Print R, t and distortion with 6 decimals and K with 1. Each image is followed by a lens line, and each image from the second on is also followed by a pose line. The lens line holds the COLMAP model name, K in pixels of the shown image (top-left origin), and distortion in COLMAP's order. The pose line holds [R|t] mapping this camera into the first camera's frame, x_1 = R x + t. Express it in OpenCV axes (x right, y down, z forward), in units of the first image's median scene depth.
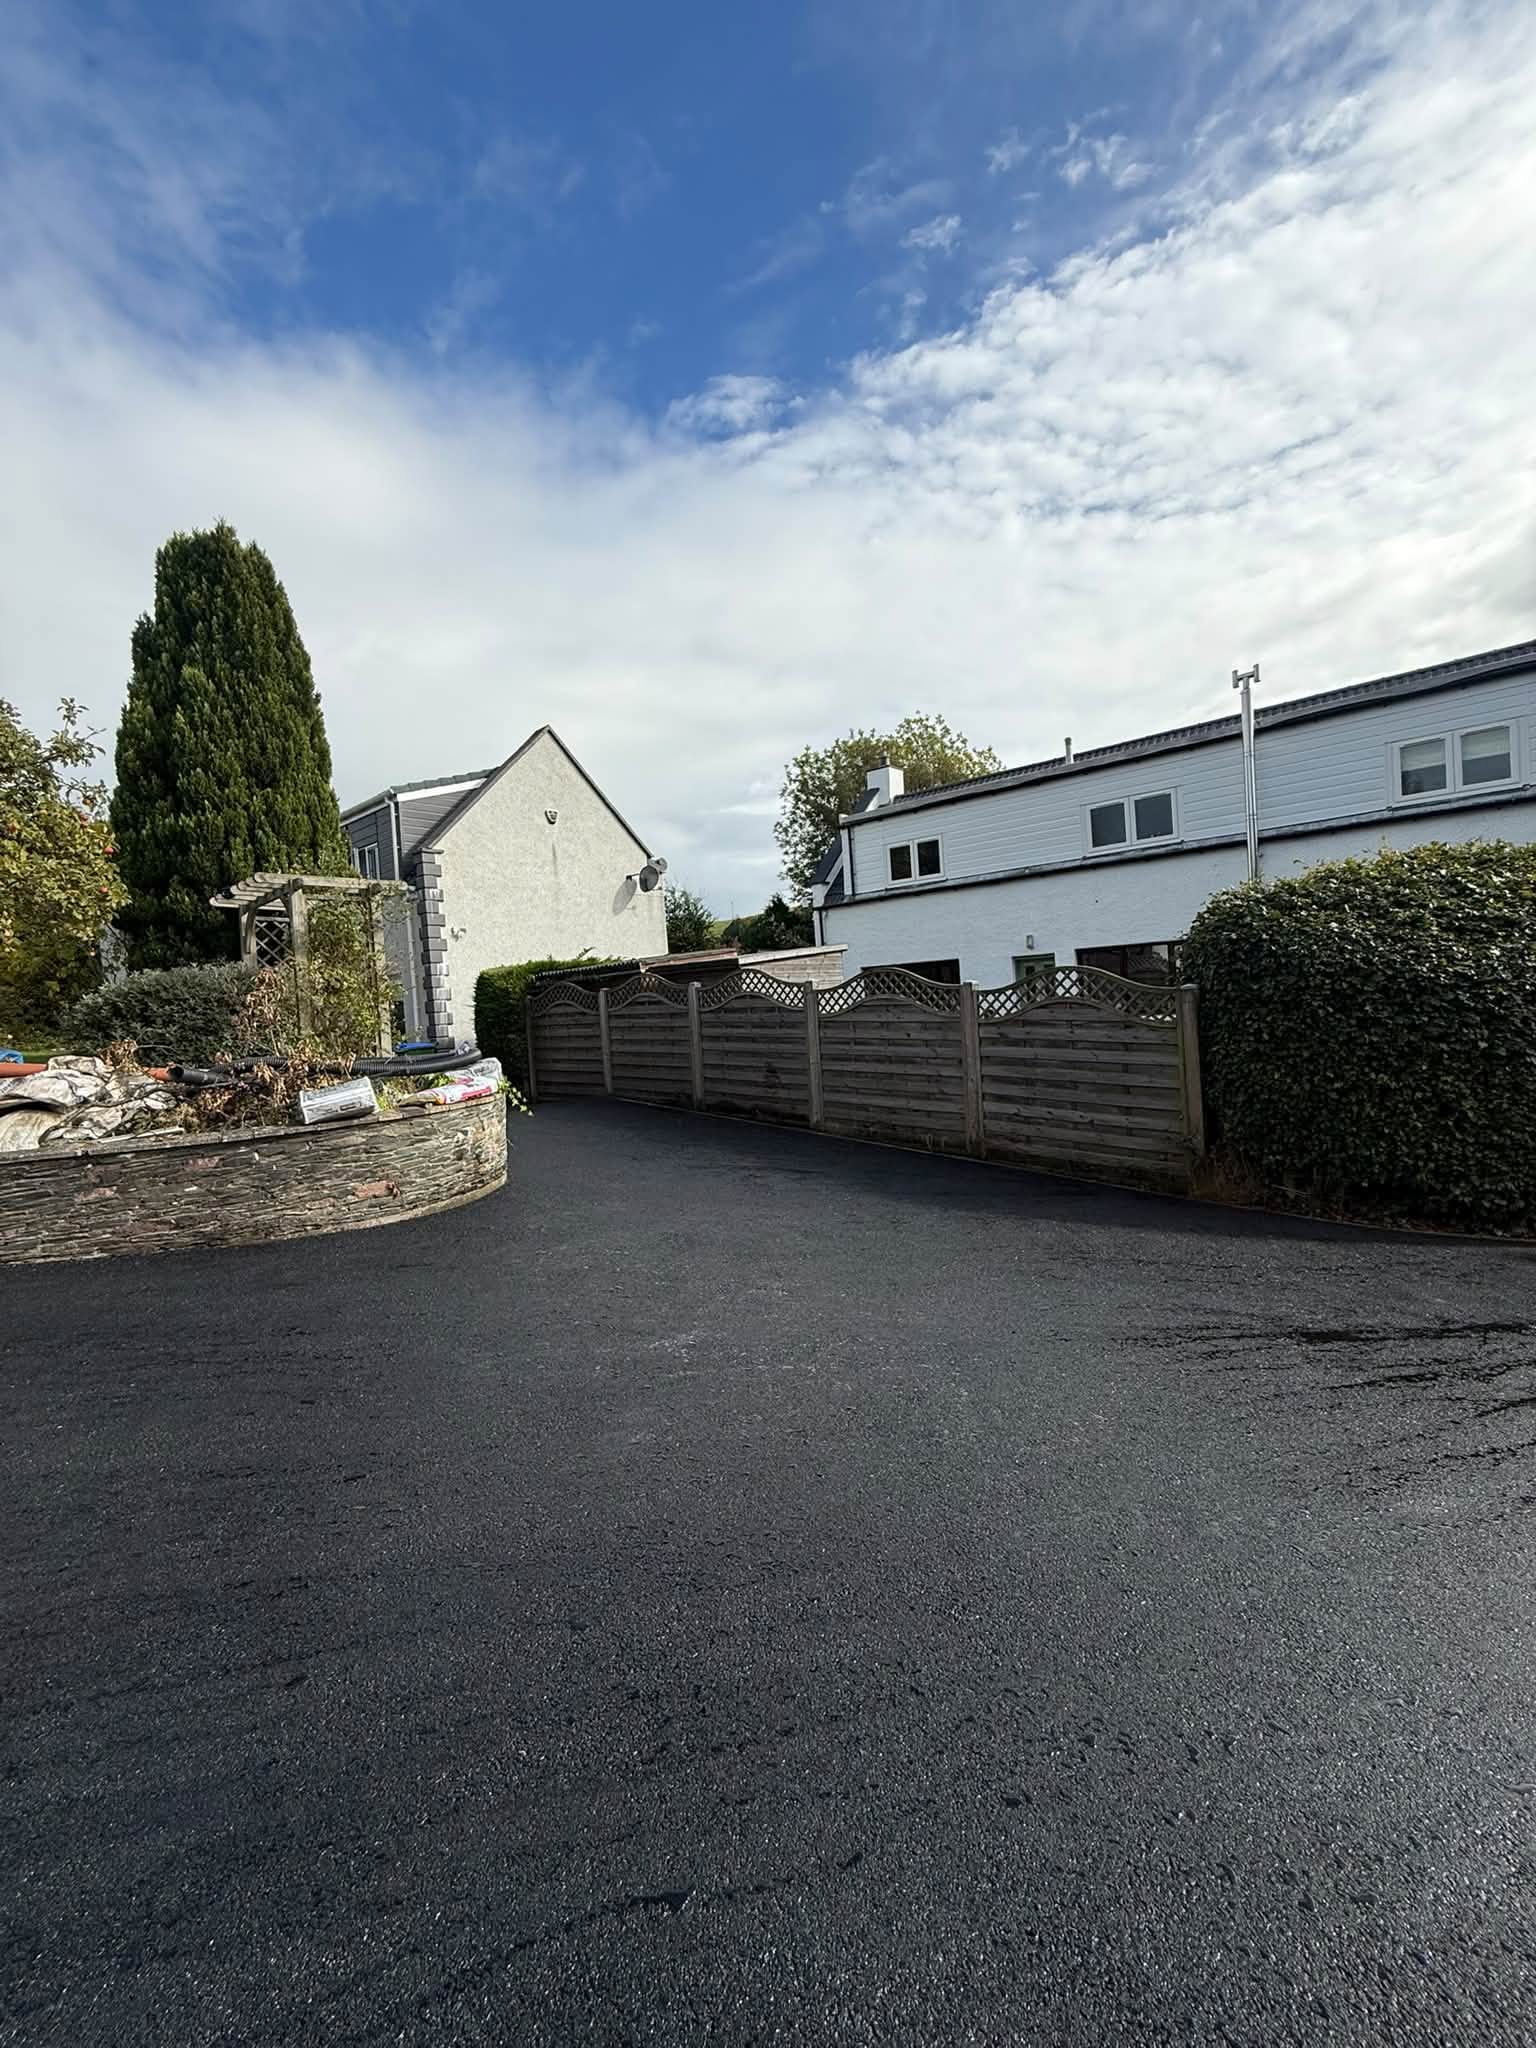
lens RADIAL K [[813.6, 0, 771.4], [0, 813.6, 1017.9], [0, 0, 1]] dist [-0.000111, -0.000868]
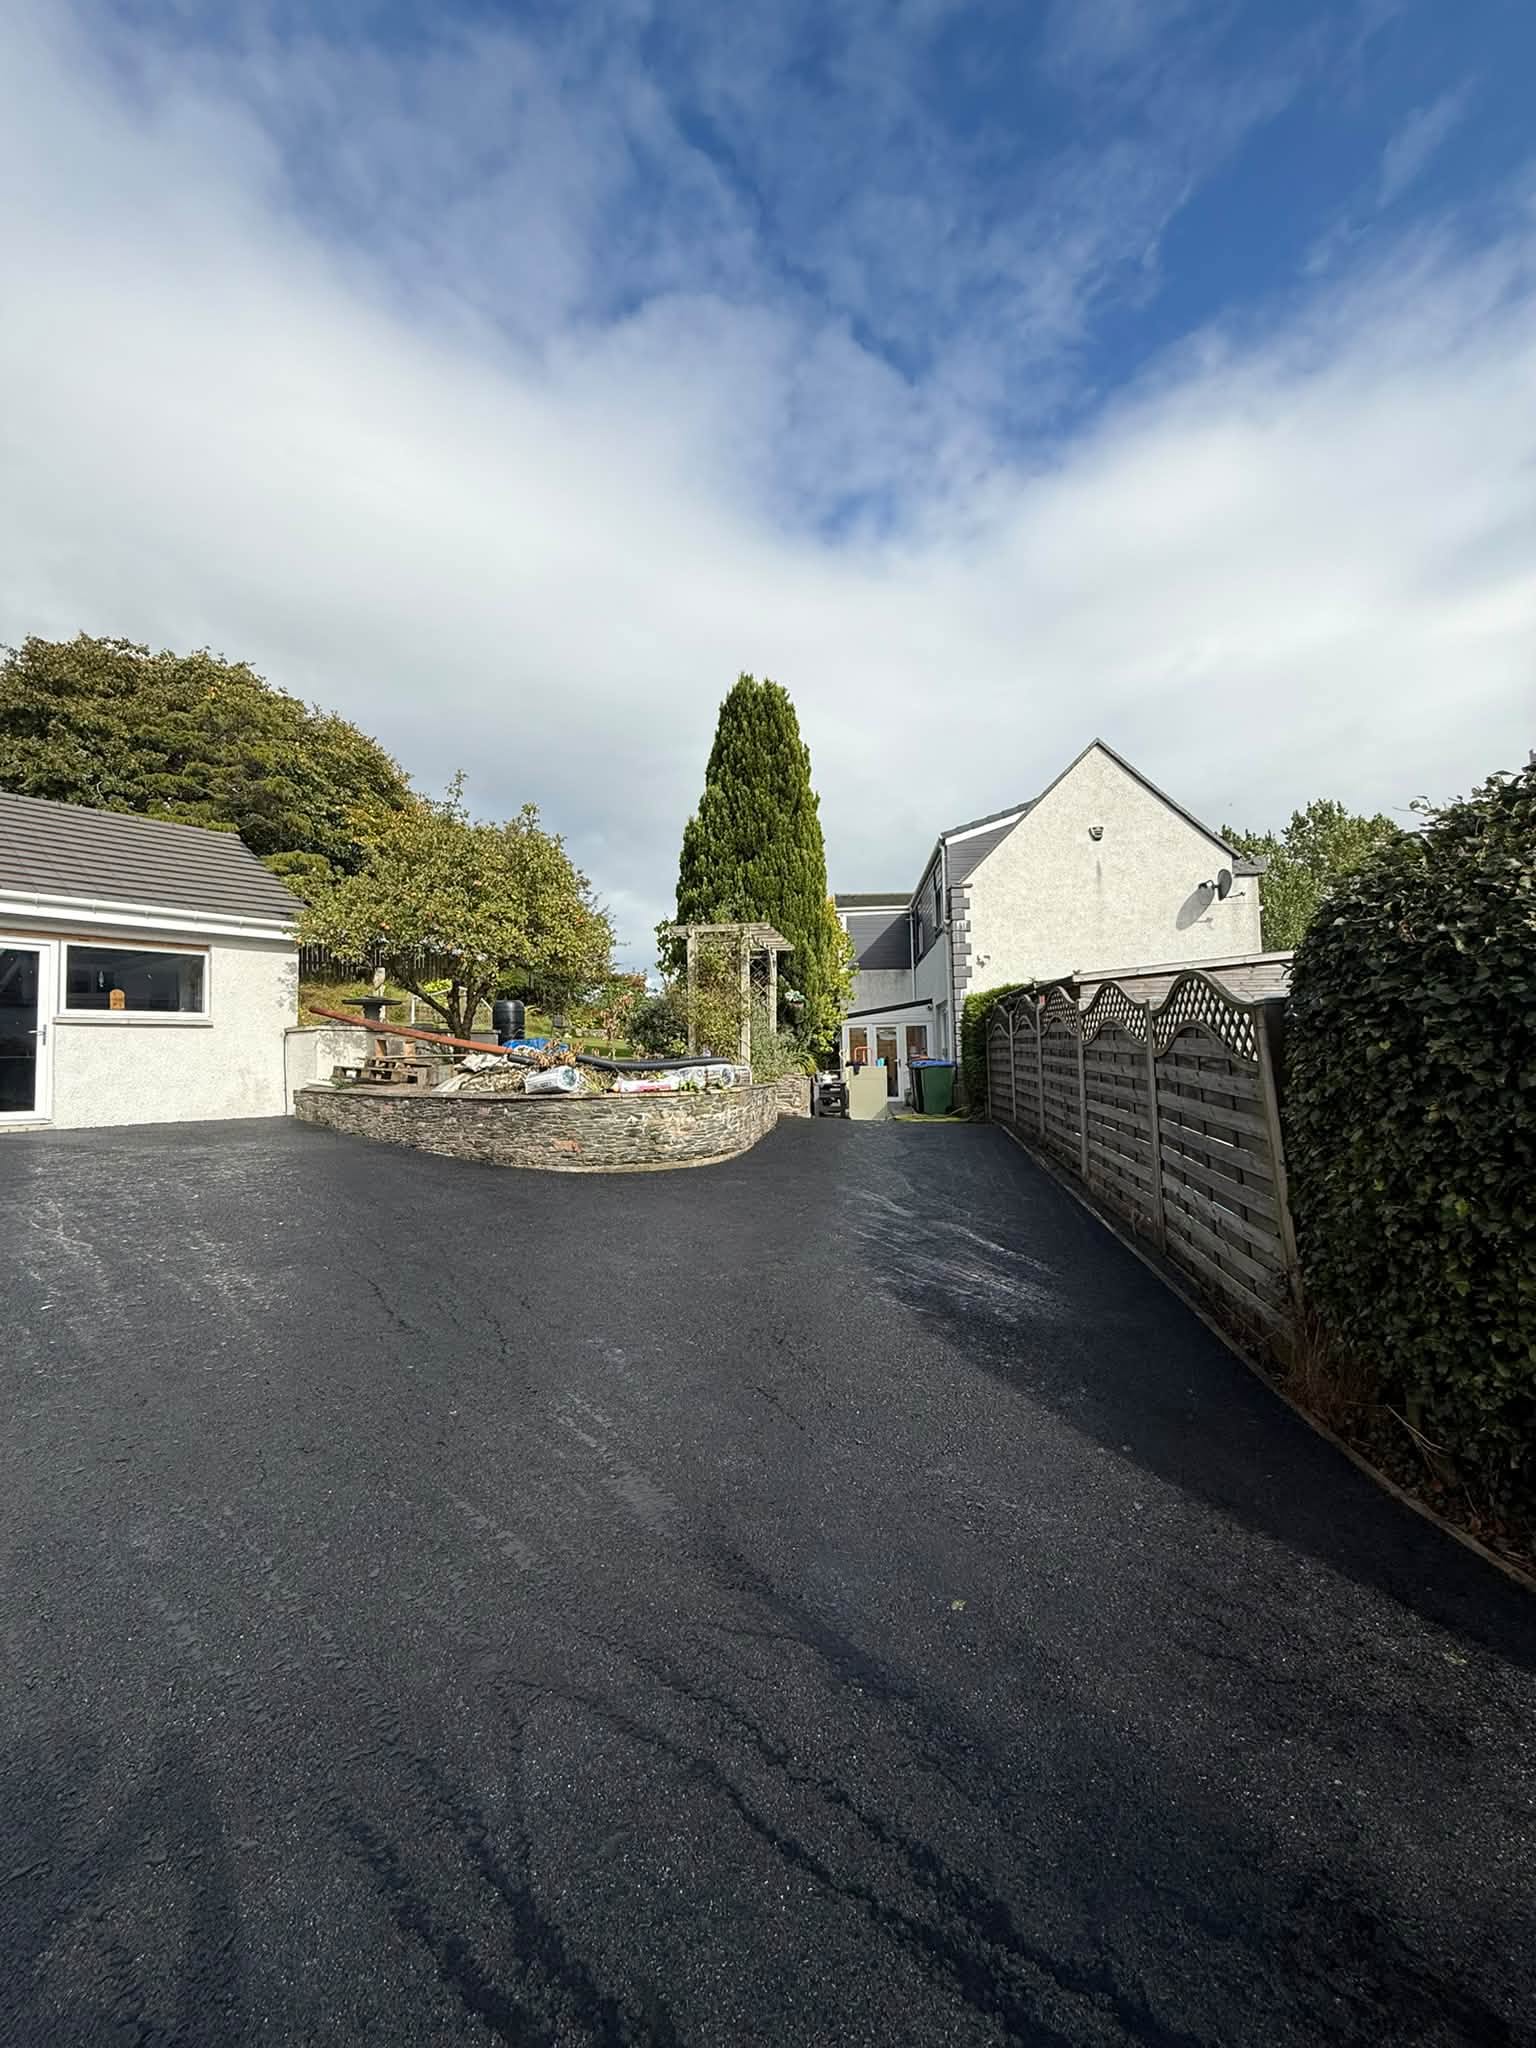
lens RADIAL K [[813.6, 0, 769.2], [0, 813.6, 1019.8], [0, 0, 1]] dist [-0.000111, -0.000868]
pose [[0.581547, 0.011171, -0.813436, 0.513723], [-0.038419, 0.999167, -0.013745, -0.002304], [0.812605, 0.039245, 0.581492, 0.264059]]
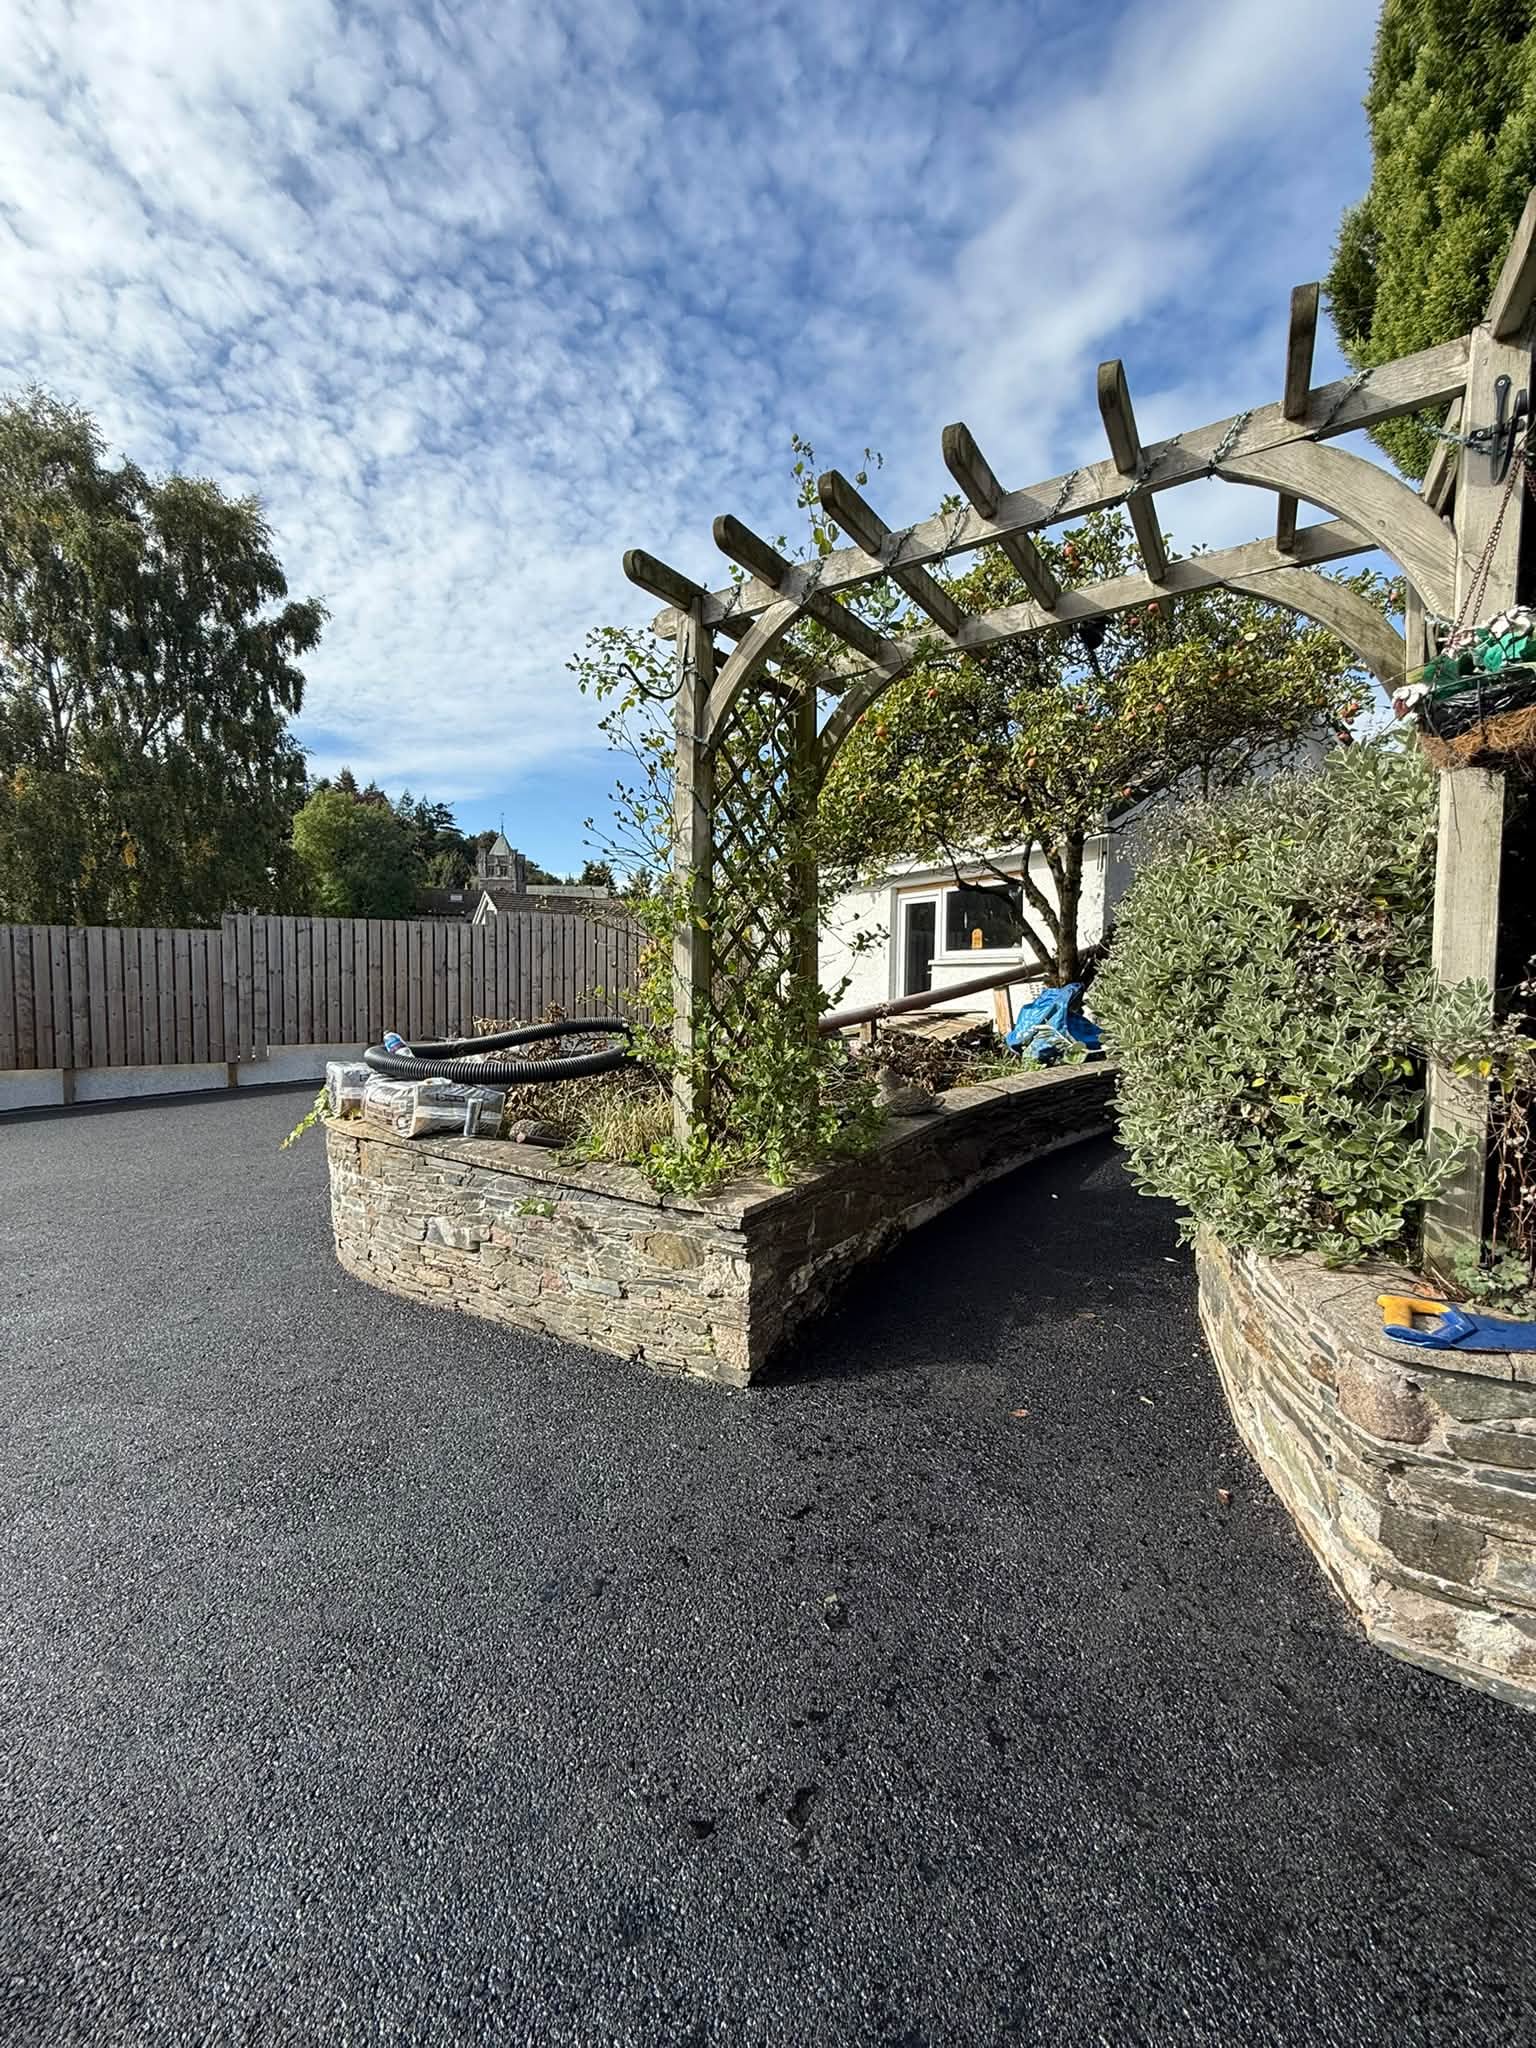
lens RADIAL K [[813.6, 0, 772.3], [0, 813.6, 1027.8], [0, 0, 1]] dist [-0.000111, -0.000868]
pose [[-0.977701, 0.068813, -0.198406, -0.396283], [0.050015, 0.993904, 0.098254, -0.013286], [0.203957, 0.086140, -0.975183, 1.215613]]
